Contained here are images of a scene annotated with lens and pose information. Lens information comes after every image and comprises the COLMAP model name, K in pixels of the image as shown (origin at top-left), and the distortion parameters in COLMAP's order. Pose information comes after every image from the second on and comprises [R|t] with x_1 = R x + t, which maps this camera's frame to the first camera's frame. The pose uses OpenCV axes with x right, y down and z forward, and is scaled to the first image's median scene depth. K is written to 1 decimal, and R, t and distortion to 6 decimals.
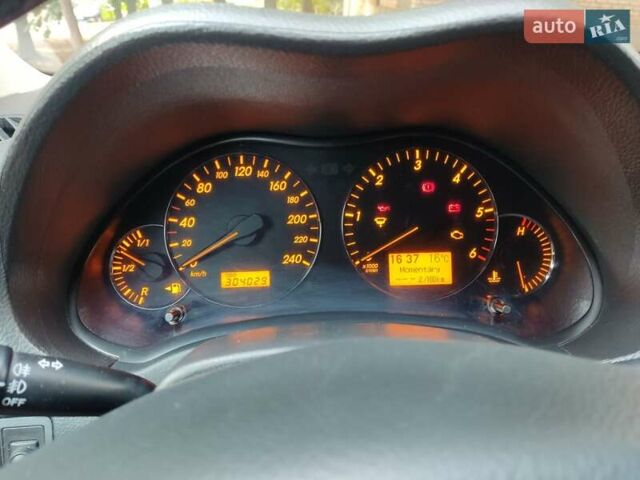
lens RADIAL K [[468.4, 0, 323.7], [0, 468.4, 240.9], [0, 0, 1]] dist [0.075348, -0.097079]
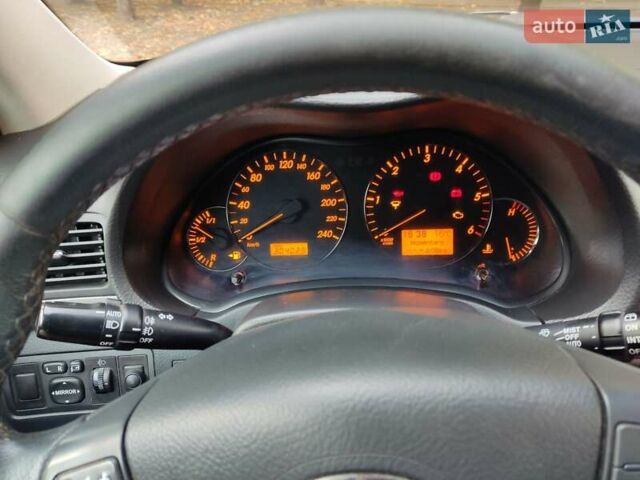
lens RADIAL K [[468.4, 0, 321.9], [0, 468.4, 235.6], [0, 0, 1]] dist [0.075348, -0.097079]
pose [[0.996030, 0.005558, -0.088839, 0.037659], [0.004740, 0.993321, 0.115289, -0.103927], [0.088886, -0.115252, 0.989351, -0.260177]]
